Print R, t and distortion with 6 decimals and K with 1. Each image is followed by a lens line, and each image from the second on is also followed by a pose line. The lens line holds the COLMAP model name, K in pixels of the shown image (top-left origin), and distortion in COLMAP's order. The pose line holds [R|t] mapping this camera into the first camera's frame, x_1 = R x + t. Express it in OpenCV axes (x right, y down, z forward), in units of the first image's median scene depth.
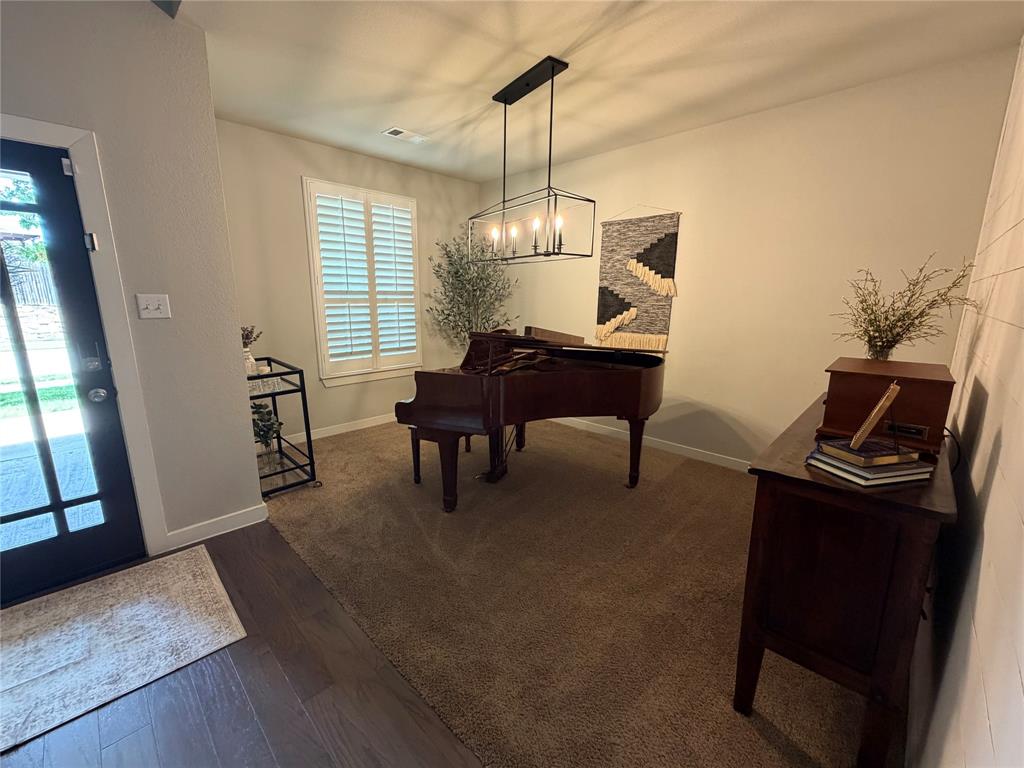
lens RADIAL K [[409.9, 0, 507.9], [0, 409.9, 381.2], [0, 0, 1]] dist [0.001062, -0.000032]
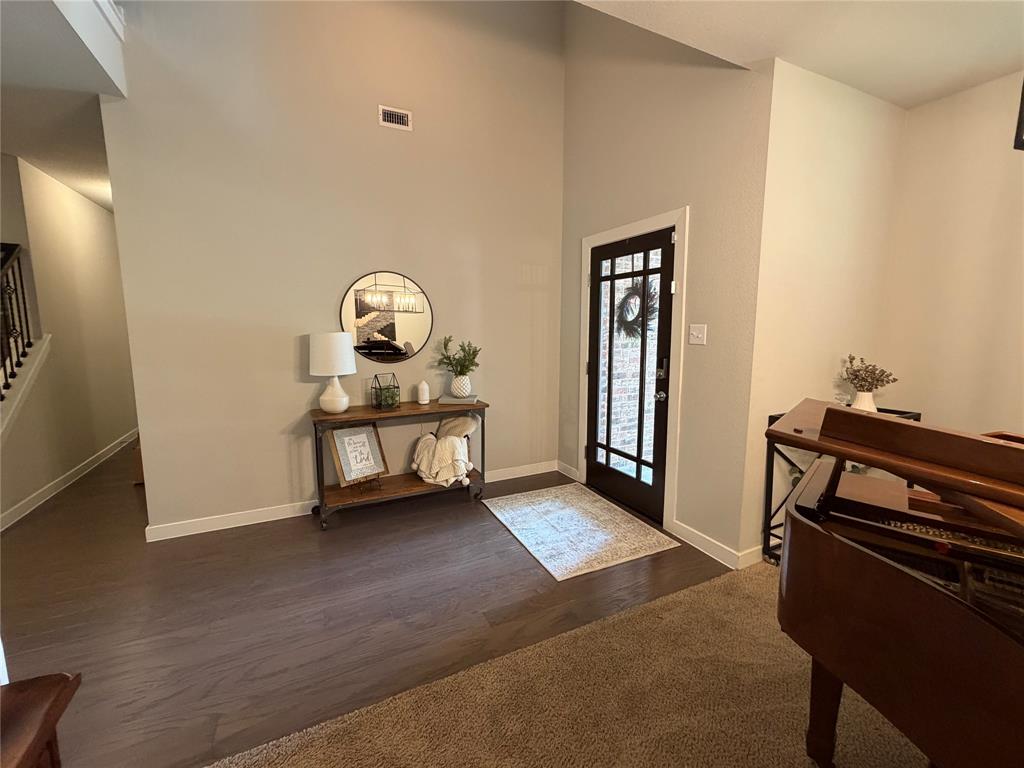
lens RADIAL K [[430.0, 0, 512.0], [0, 430.0, 384.0], [0, 0, 1]] dist [0.000212, 0.000001]
pose [[-0.341244, 0.123891, -0.931774, 0.345547], [-0.188652, 0.962080, 0.197010, -0.129274], [0.920849, 0.243009, -0.304932, 0.628112]]
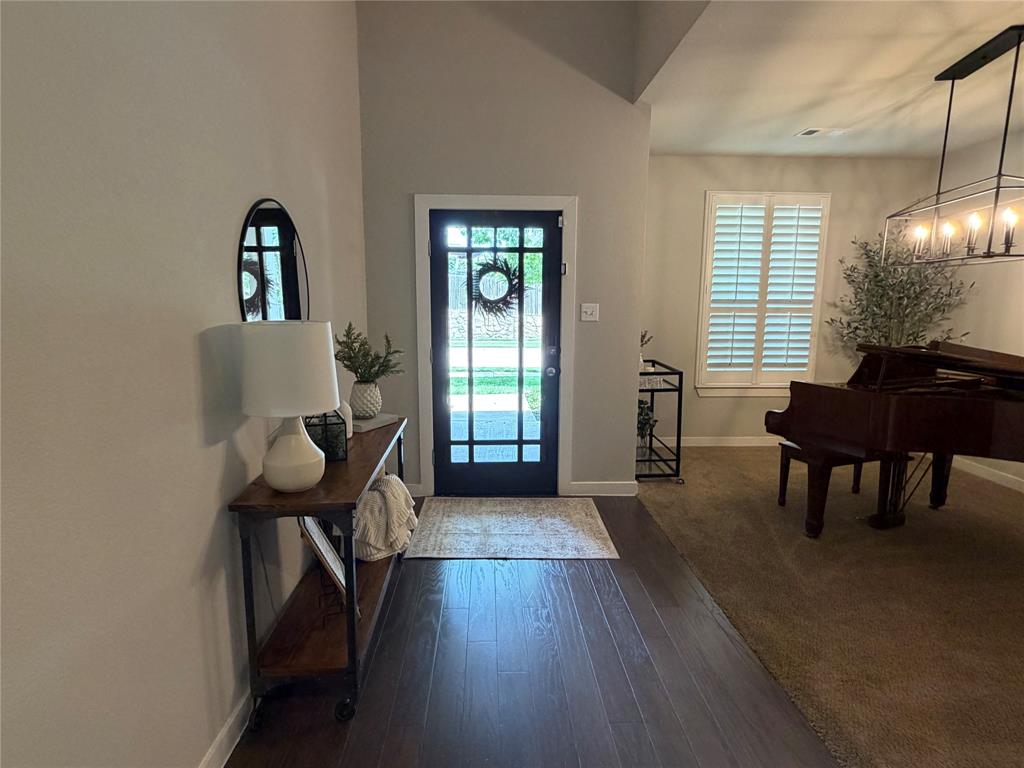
lens RADIAL K [[537.8, 0, 511.7], [0, 537.8, 380.6], [0, 0, 1]] dist [0.001119, -0.001029]
pose [[0.724577, 0.099836, -0.681925, 0.133644], [-0.142746, 0.989736, -0.006774, 0.062727], [0.674249, 0.102251, 0.731391, -0.316505]]
